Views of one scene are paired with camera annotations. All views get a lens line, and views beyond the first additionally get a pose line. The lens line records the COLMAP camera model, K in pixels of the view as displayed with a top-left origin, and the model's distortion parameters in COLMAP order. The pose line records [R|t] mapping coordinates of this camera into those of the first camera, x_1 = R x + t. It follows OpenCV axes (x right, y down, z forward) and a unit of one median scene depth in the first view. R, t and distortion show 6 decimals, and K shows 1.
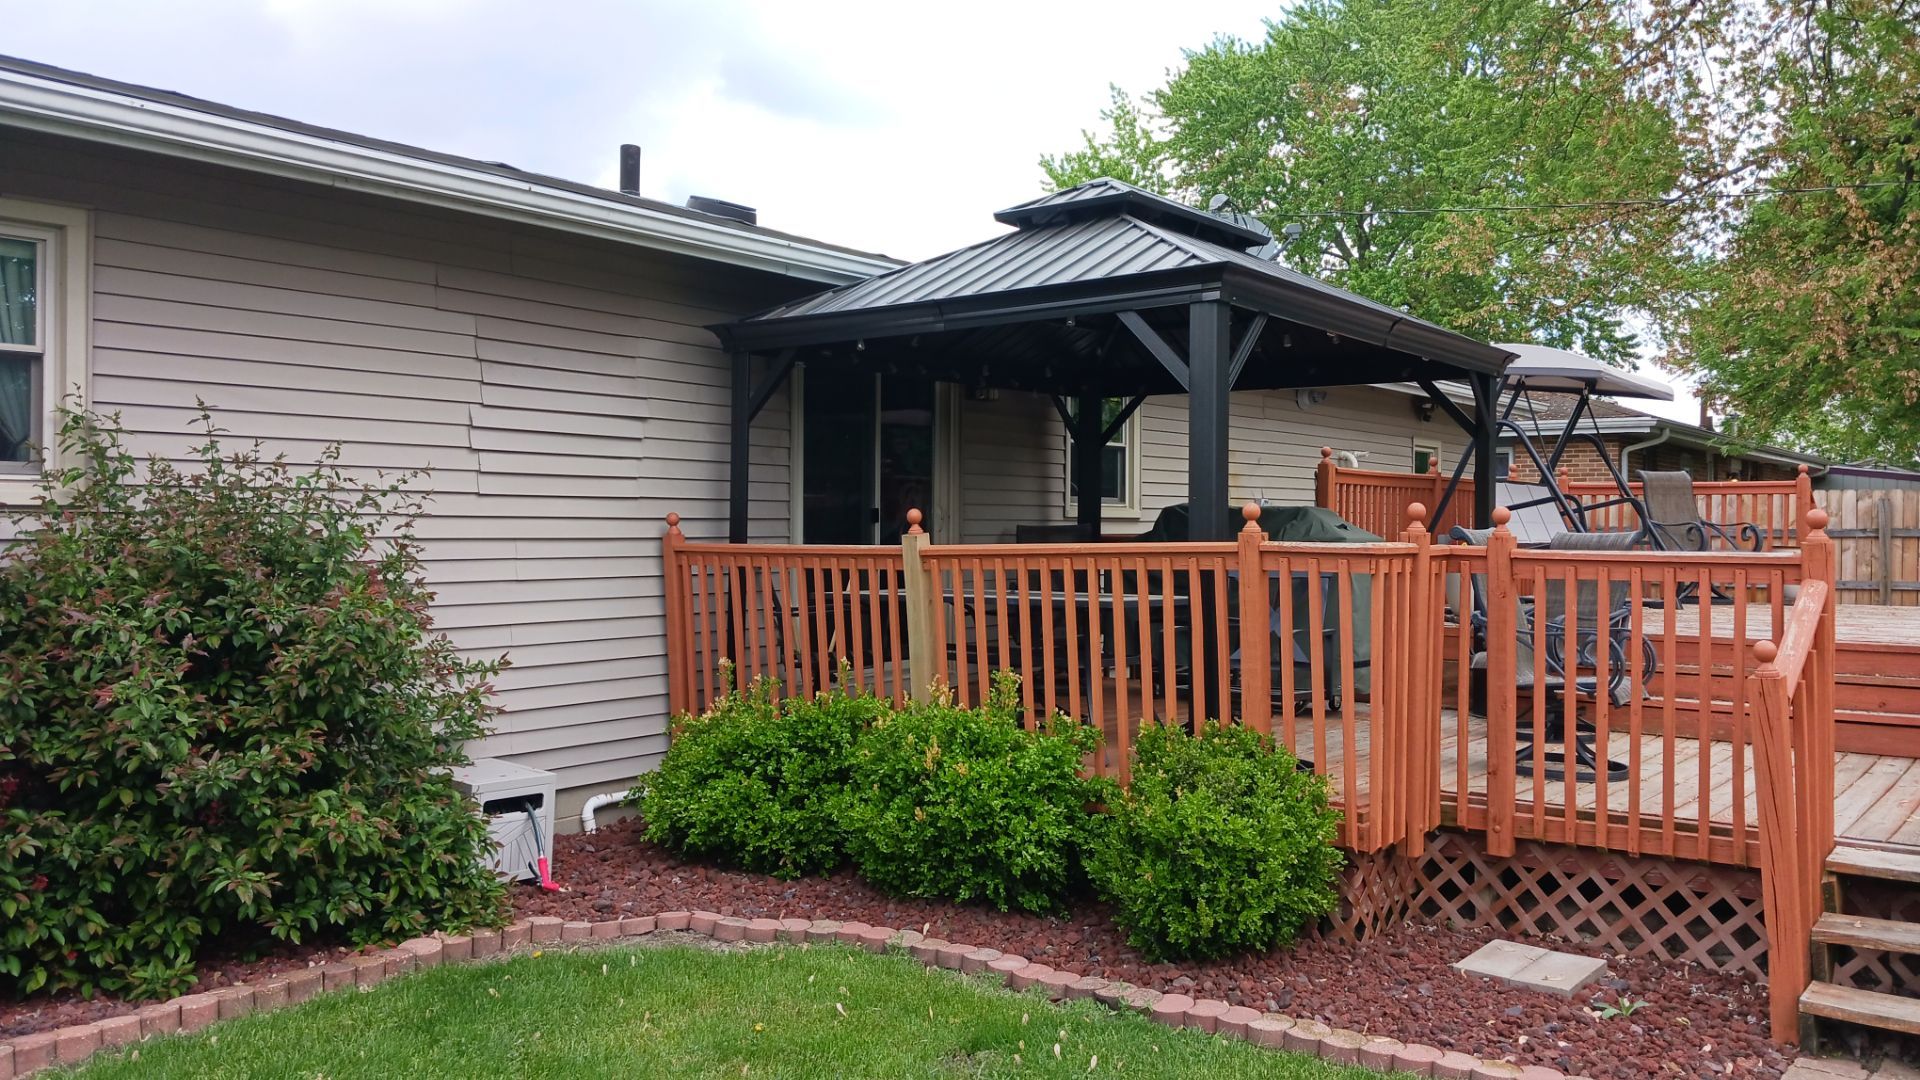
lens RADIAL K [[1502.7, 0, 960.0], [0, 1502.7, 540.0], [0, 0, 1]] dist [0.001106, -0.069519]
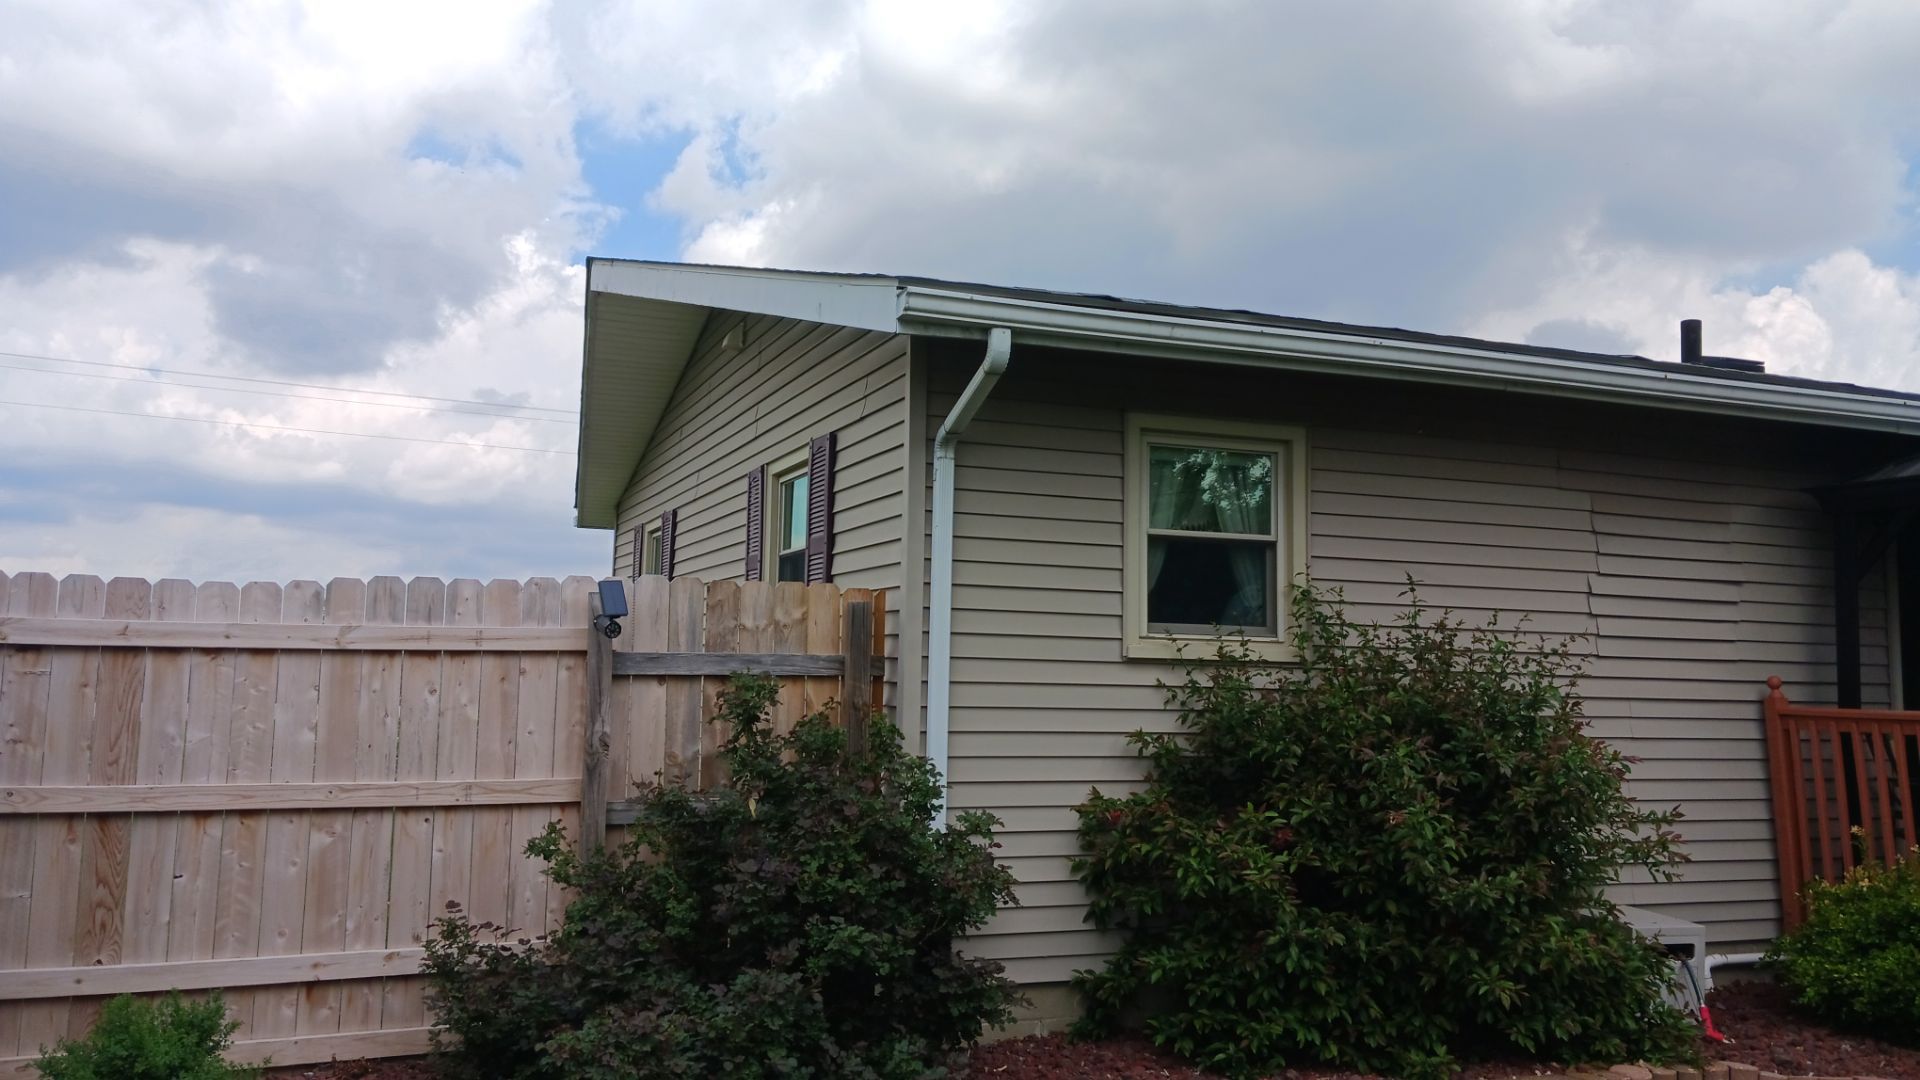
lens RADIAL K [[1519.4, 0, 960.0], [0, 1519.4, 540.0], [0, 0, 1]] dist [0.059814, -0.070224]
pose [[0.855710, -0.030316, -0.516567, -0.168855], [-0.022448, 0.995168, -0.095588, 0.002379], [0.516969, 0.093392, 0.850895, -0.220784]]
